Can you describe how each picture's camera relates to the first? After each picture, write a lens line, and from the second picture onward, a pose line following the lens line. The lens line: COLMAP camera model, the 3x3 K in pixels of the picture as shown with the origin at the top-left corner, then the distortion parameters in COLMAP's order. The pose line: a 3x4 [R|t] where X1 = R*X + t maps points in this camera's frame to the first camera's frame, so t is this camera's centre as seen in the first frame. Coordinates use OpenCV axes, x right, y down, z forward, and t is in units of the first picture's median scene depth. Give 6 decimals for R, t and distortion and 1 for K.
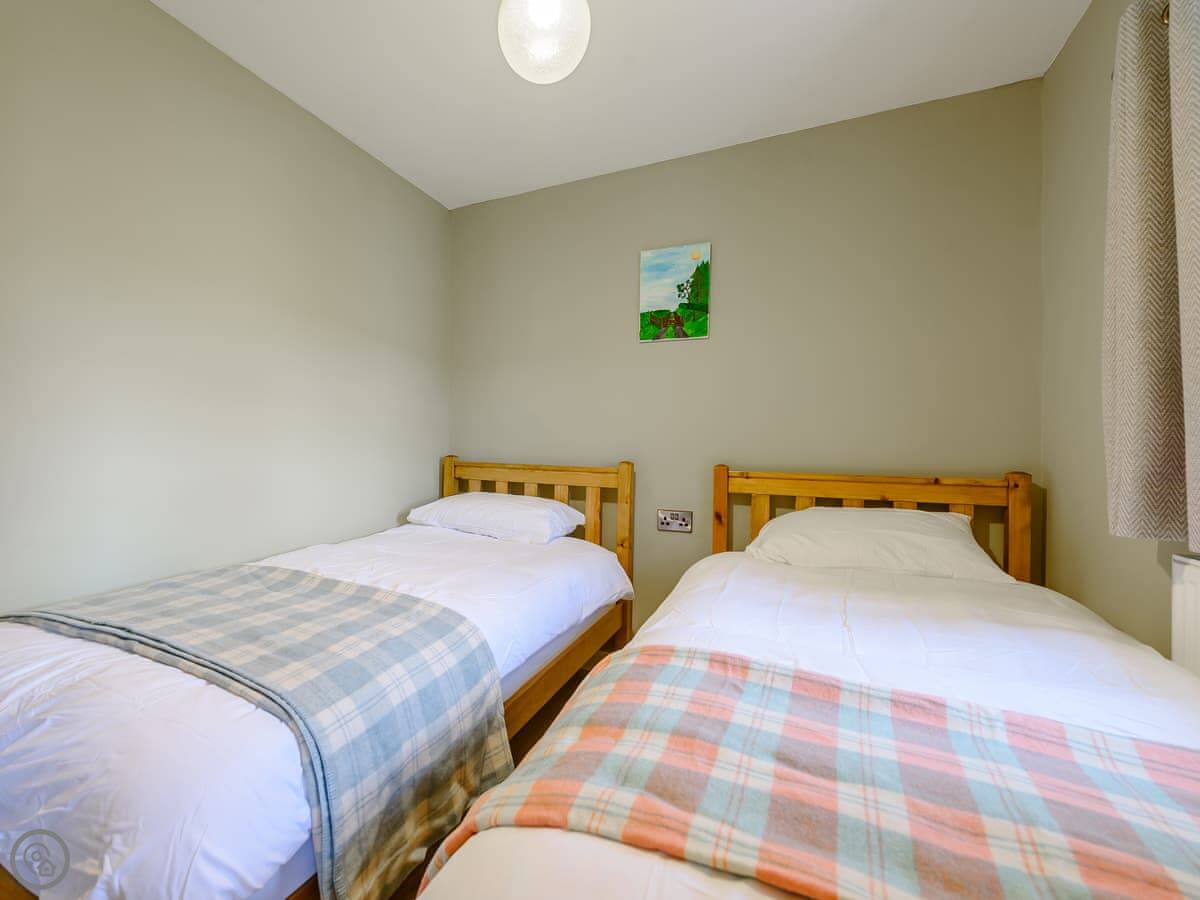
lens RADIAL K [[492.8, 0, 600.0], [0, 492.8, 450.0], [0, 0, 1]] dist [0.002412, 0.000133]
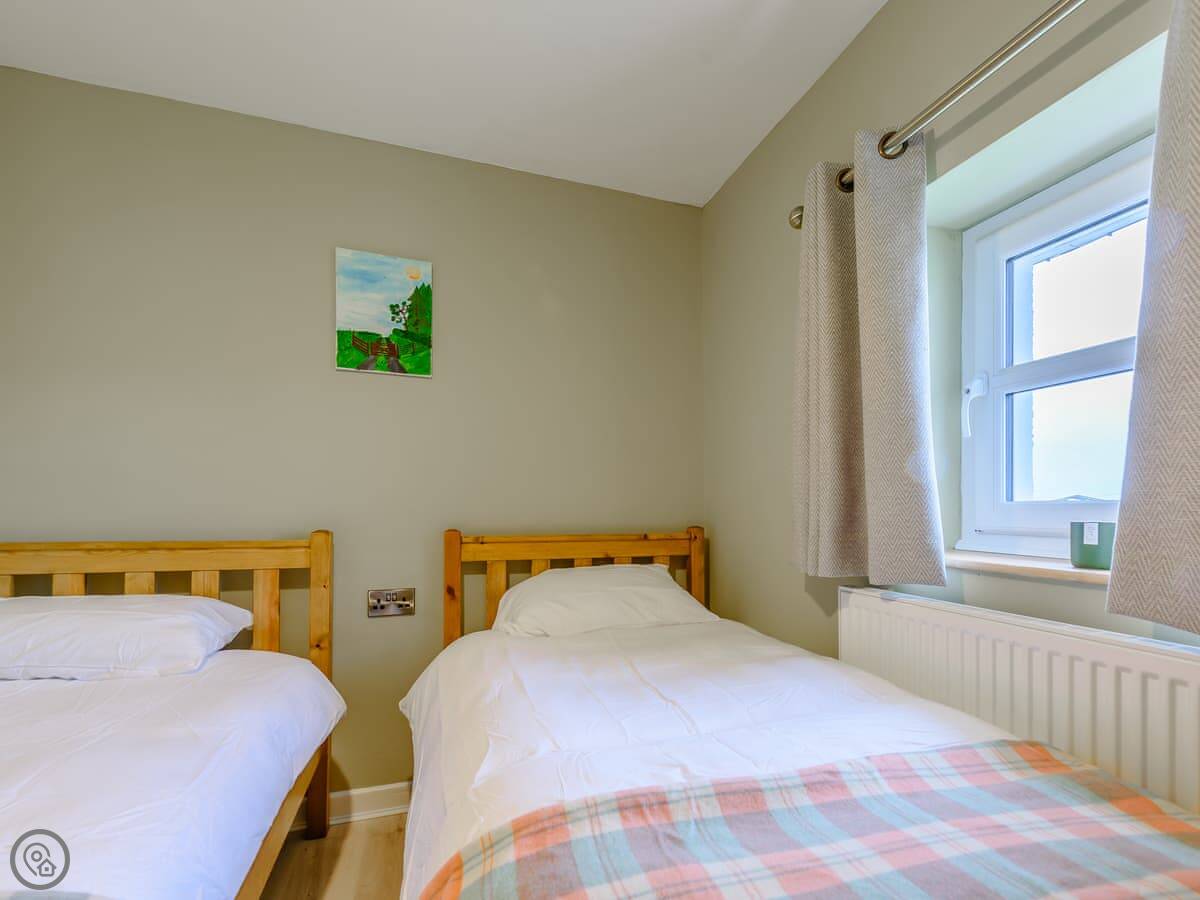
lens RADIAL K [[479.4, 0, 556.6], [0, 479.4, 509.0], [0, 0, 1]] dist [0.009225, -0.000245]
pose [[0.771111, -0.016092, 0.636497, -0.138300], [0.012715, 0.999870, 0.009875, -0.011276], [-0.636574, 0.000478, 0.771216, 0.243380]]
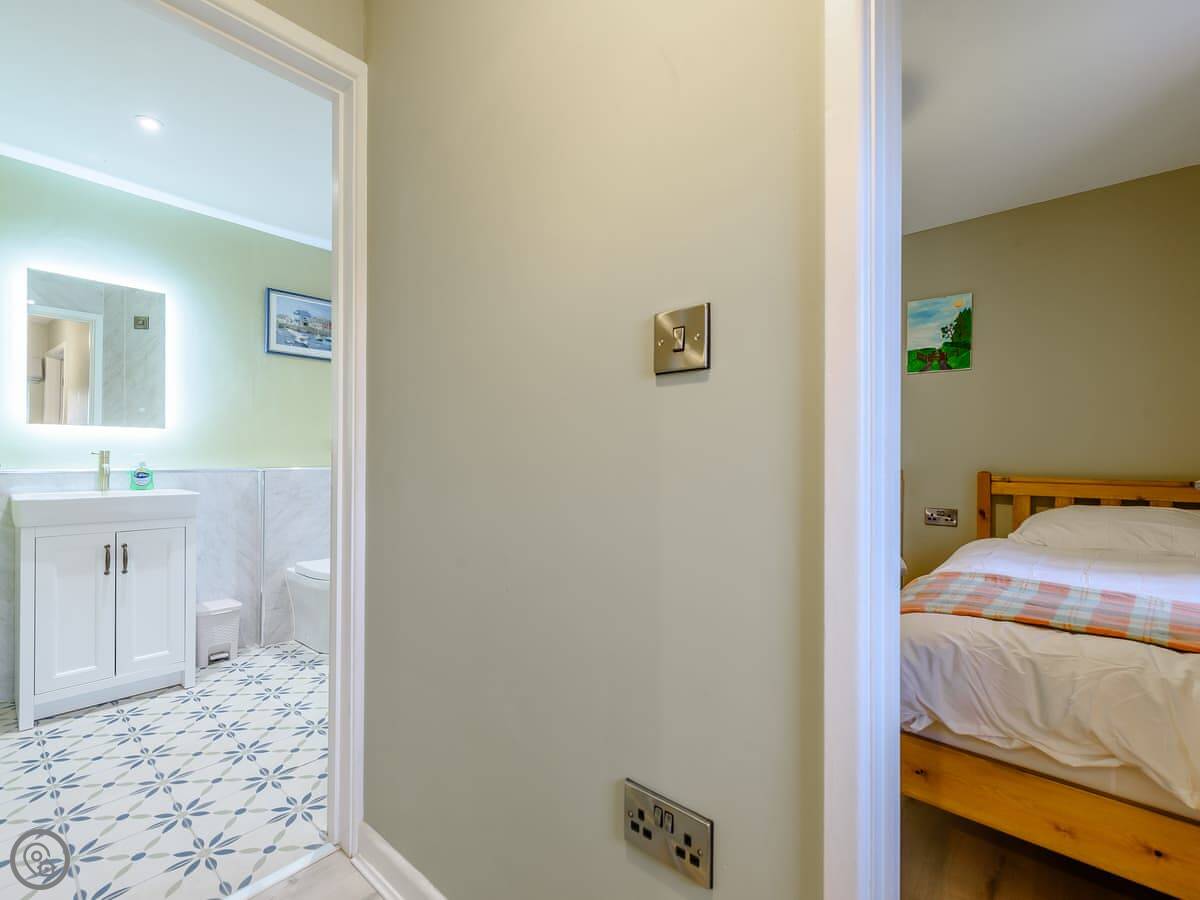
lens RADIAL K [[573.2, 0, 606.6], [0, 573.2, 457.9], [0, 0, 1]] dist [0.001790, -0.000279]
pose [[0.948793, -0.007559, -0.315809, -0.198248], [0.005493, 0.999957, -0.007433, 0.001055], [0.315852, 0.005318, 0.948794, -0.666106]]
